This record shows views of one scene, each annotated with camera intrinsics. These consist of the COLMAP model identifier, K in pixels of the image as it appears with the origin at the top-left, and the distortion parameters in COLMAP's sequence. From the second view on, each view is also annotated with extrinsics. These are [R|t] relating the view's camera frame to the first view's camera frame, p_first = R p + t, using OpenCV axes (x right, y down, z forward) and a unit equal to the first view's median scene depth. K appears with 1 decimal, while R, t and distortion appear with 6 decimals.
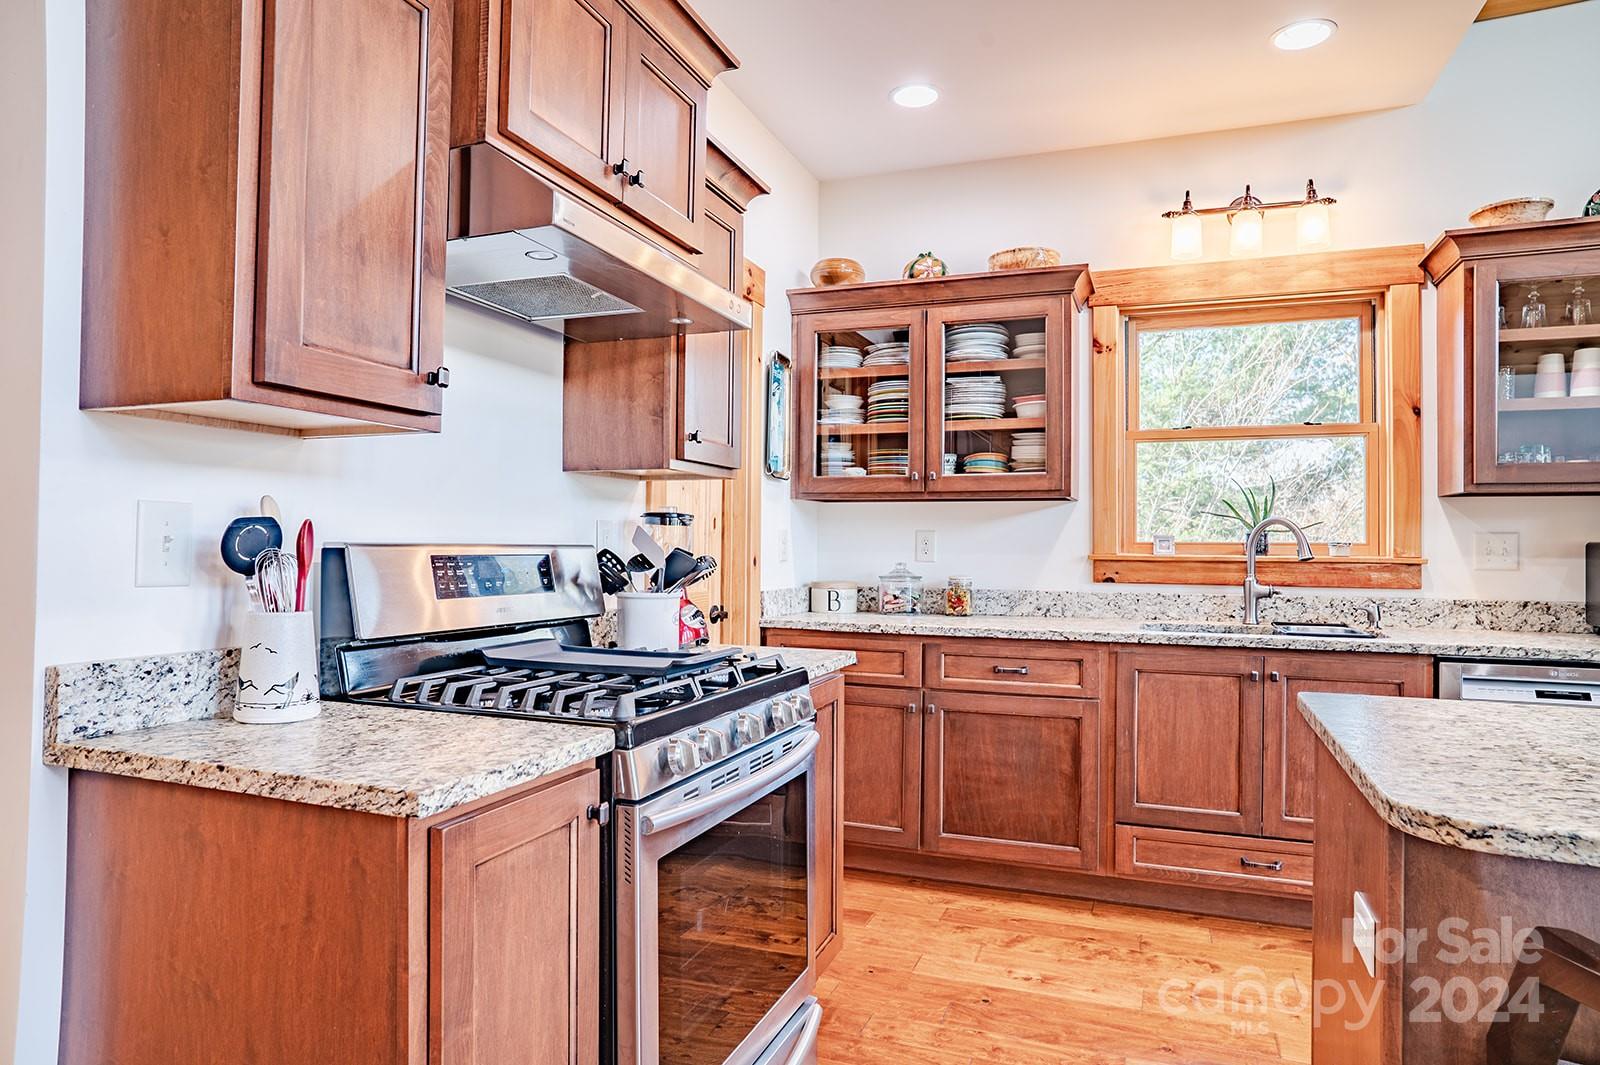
lens RADIAL K [[952.4, 0, 800.0], [0, 952.4, 532.5], [0, 0, 1]] dist [-0.072999, 0.057662]
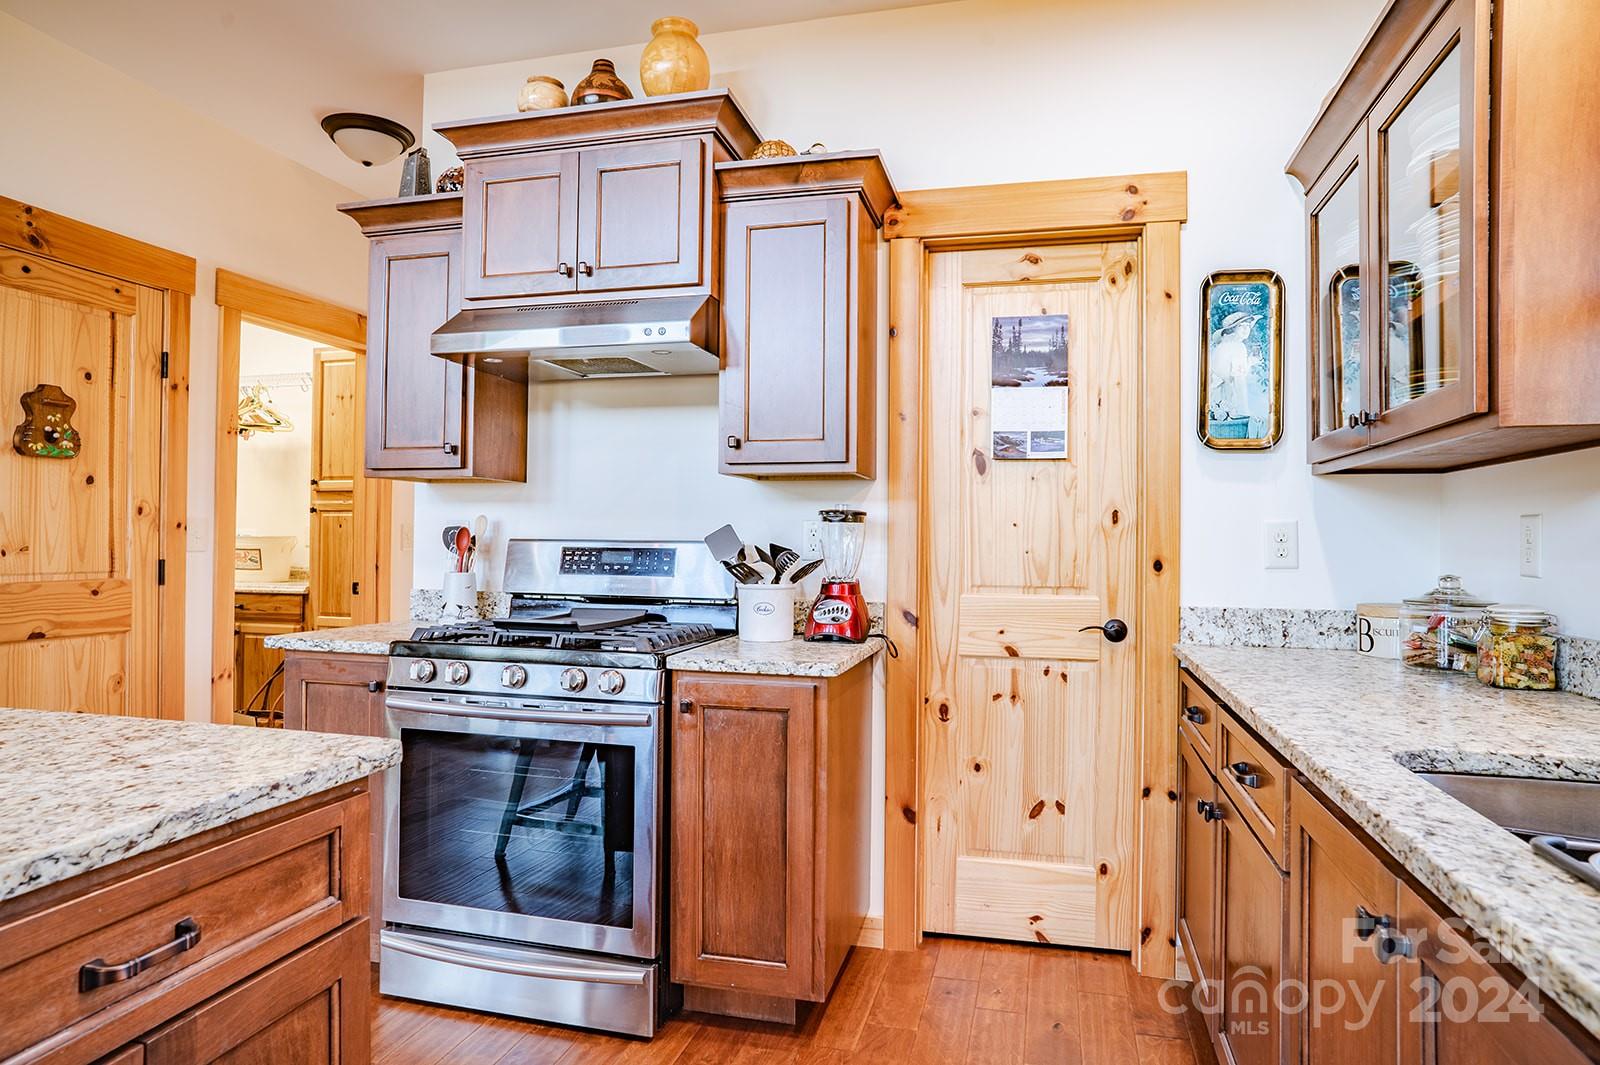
lens RADIAL K [[952.4, 0, 800.0], [0, 952.4, 532.5], [0, 0, 1]] dist [-0.072999, 0.057662]
pose [[0.108007, -0.017059, -0.994004, 0.672415], [0.005766, 0.999847, -0.016533, 0.015279], [0.994133, -0.003945, 0.108088, 0.652021]]
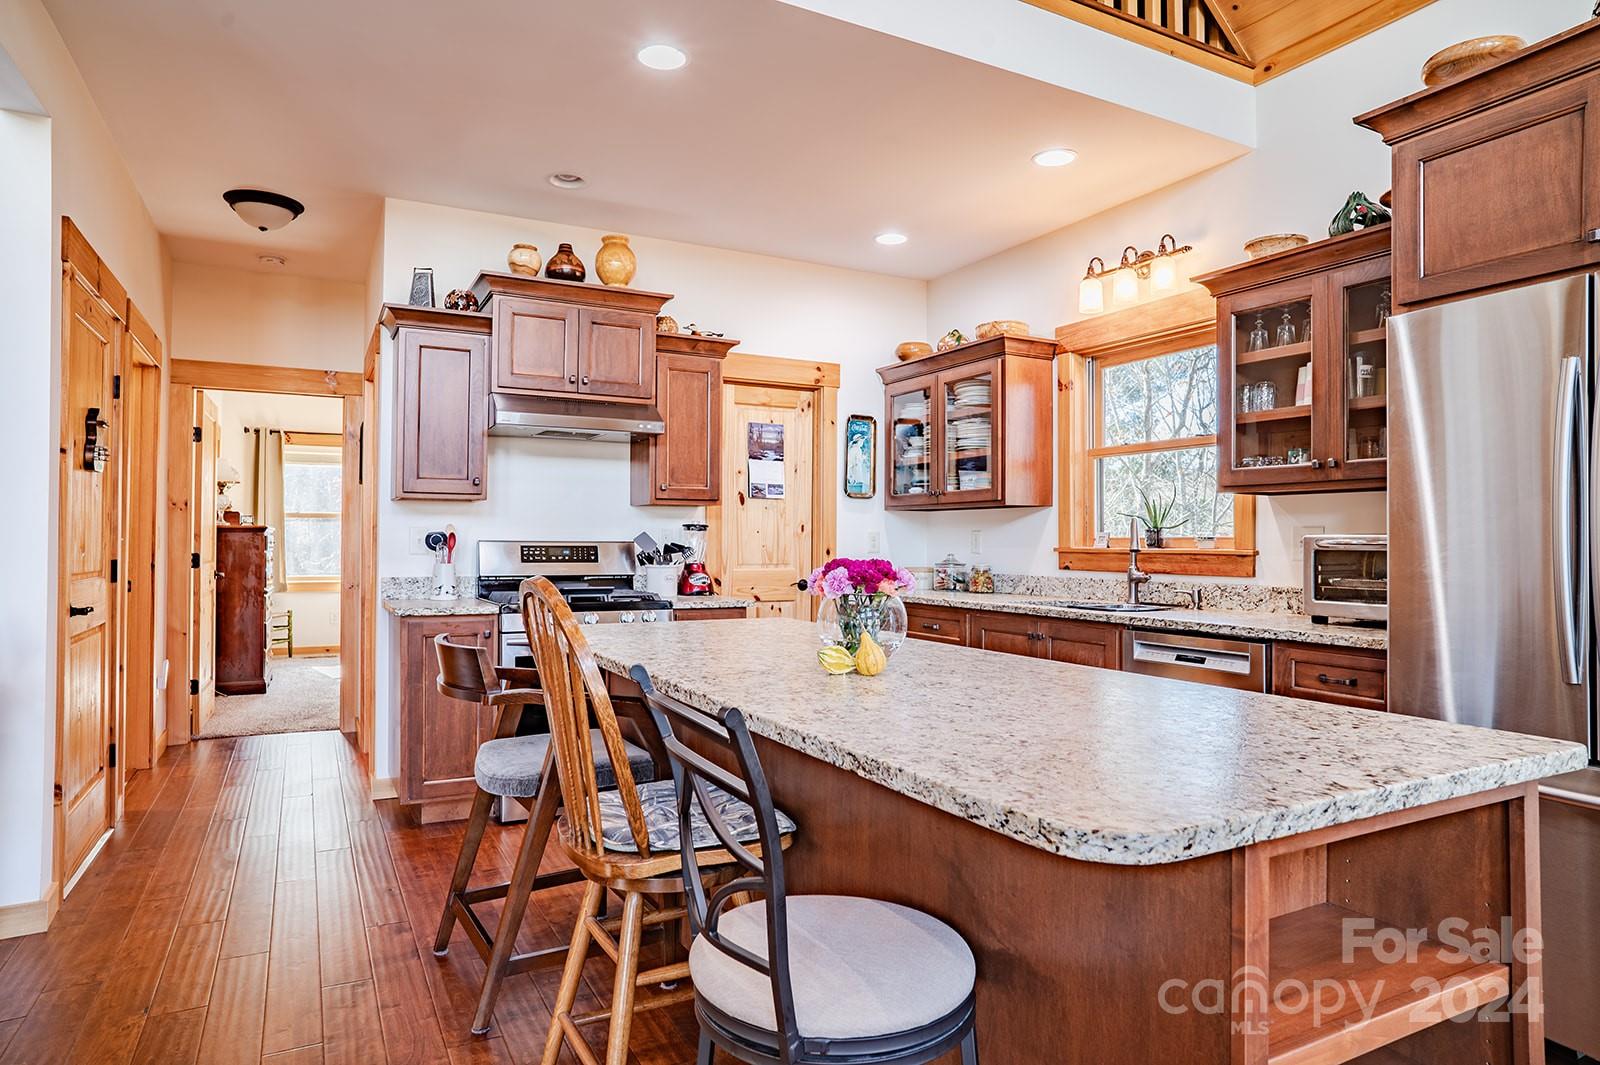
lens RADIAL K [[952.4, 0, 800.0], [0, 952.4, 532.5], [0, 0, 1]] dist [-0.072999, 0.057662]
pose [[0.753957, -0.011715, -0.656820, 0.964826], [0.010895, 0.999926, -0.005328, 0.005897], [0.656834, -0.003139, 0.754029, -0.219460]]
